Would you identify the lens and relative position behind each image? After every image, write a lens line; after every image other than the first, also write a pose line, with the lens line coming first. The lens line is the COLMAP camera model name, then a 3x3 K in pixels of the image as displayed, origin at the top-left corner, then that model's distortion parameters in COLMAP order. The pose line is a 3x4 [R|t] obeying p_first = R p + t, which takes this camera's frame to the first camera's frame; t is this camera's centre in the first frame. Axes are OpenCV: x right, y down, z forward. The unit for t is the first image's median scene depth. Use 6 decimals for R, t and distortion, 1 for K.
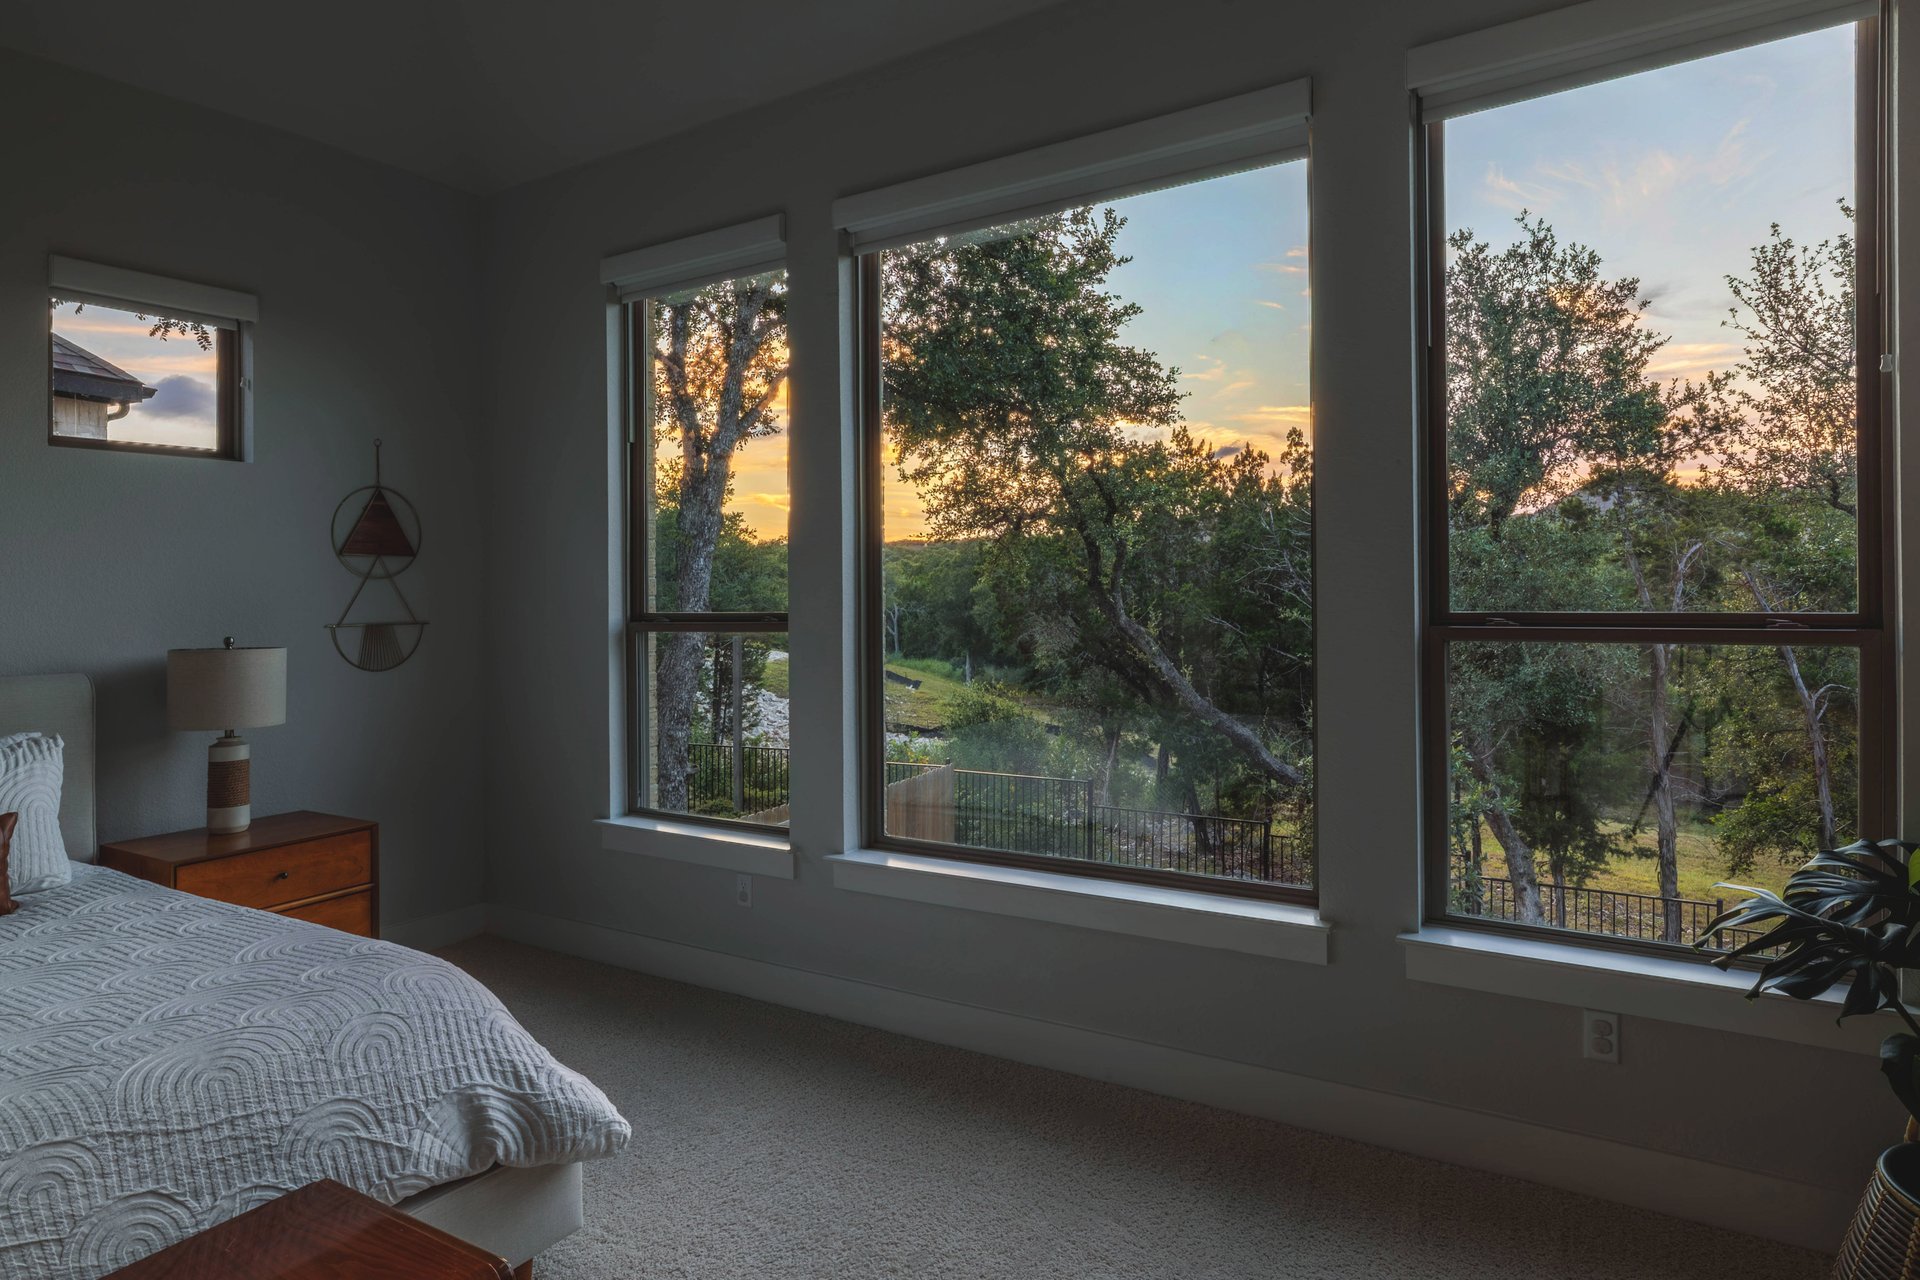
lens RADIAL K [[1089.0, 0, 960.0], [0, 1089.0, 640.0], [0, 0, 1]] dist [-0.032672, 0.001502]
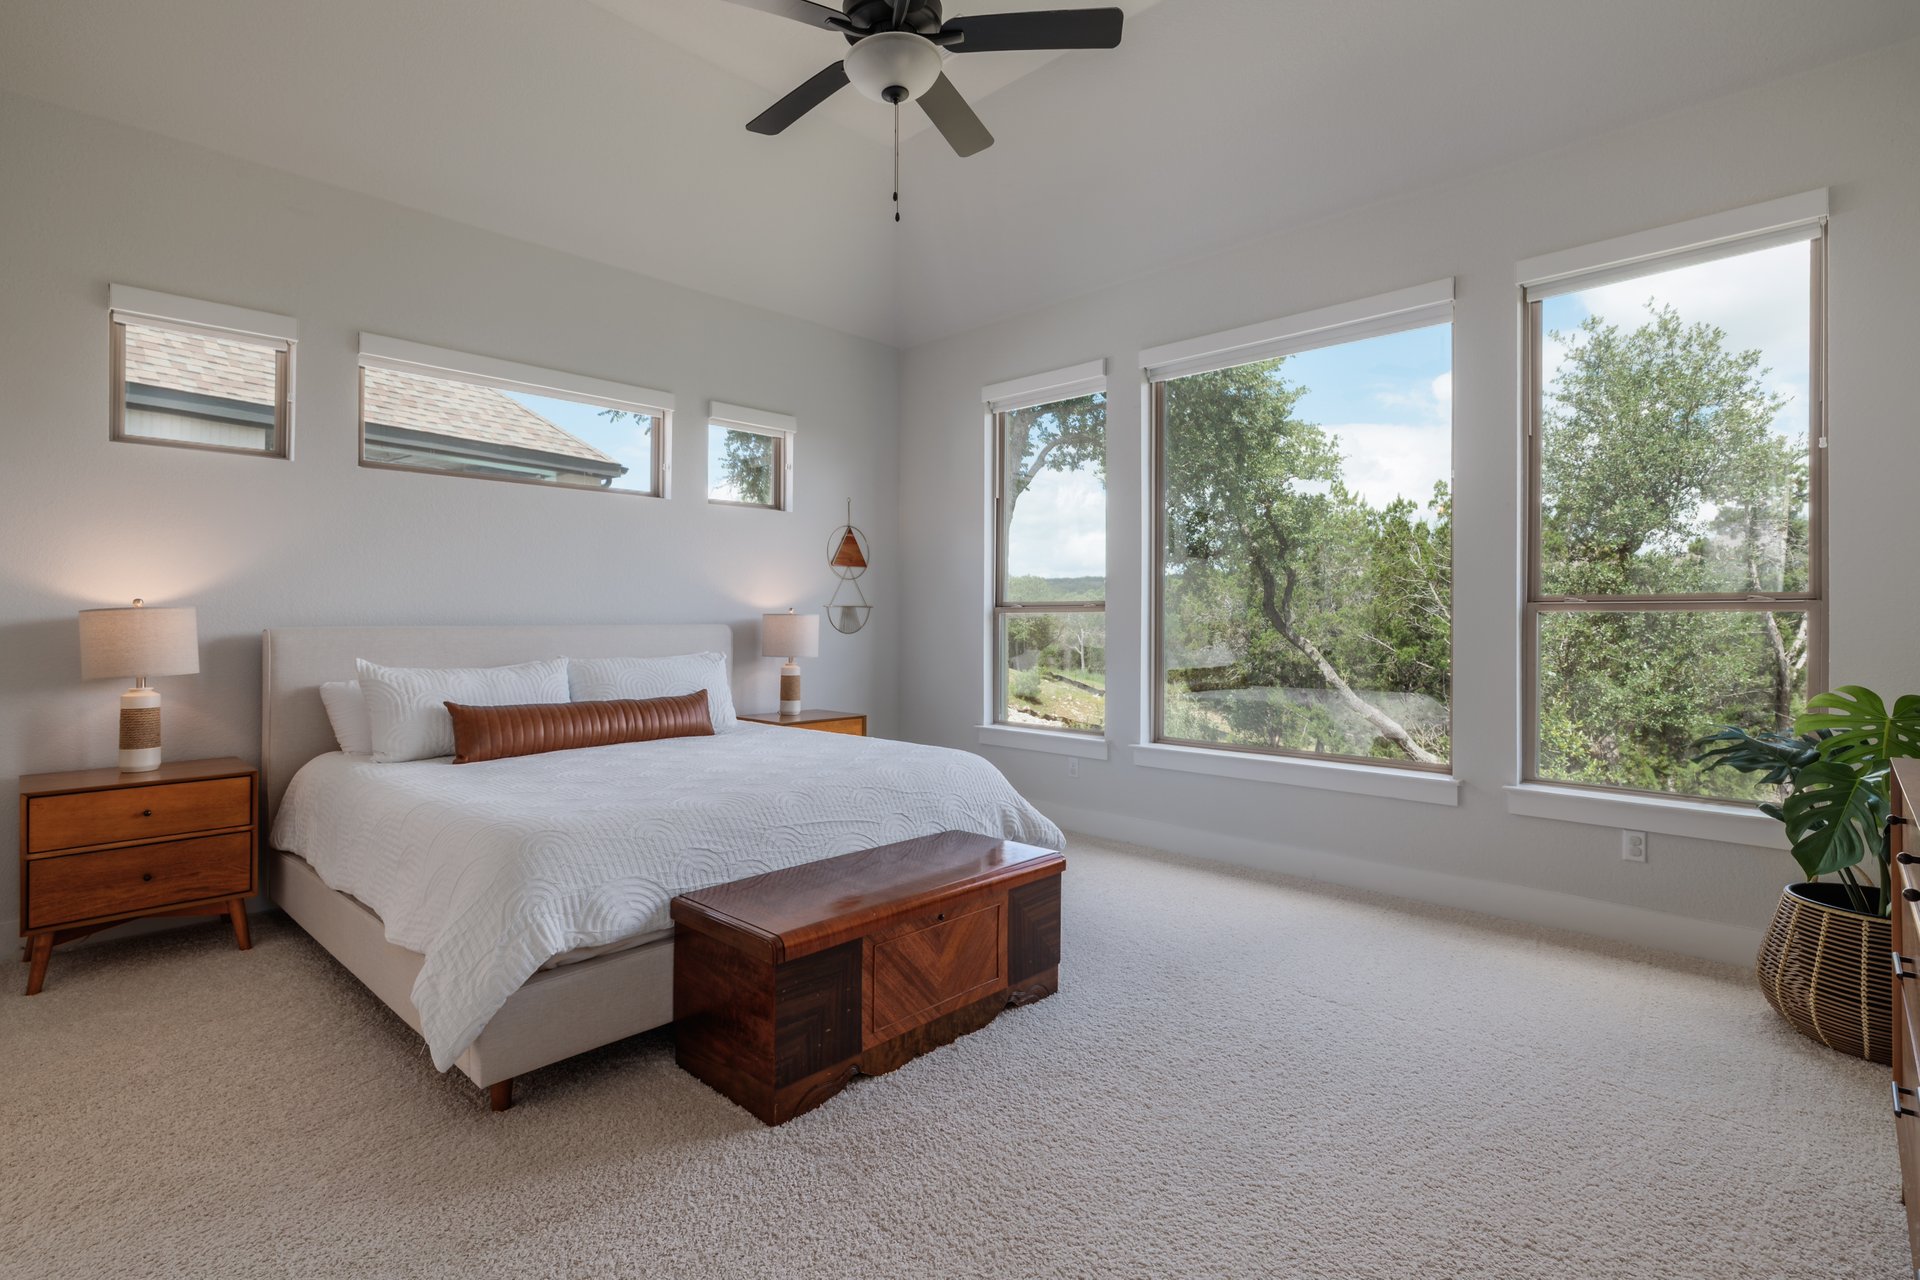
lens RADIAL K [[912.4, 0, 932.8], [0, 912.4, 641.3], [0, 0, 1]] dist [-0.015008, 0.000500]
pose [[0.978044, 0.020924, -0.207345, -0.042516], [-0.025591, 0.999475, -0.019852, 0.024444], [0.206820, 0.024722, 0.978067, -0.139698]]
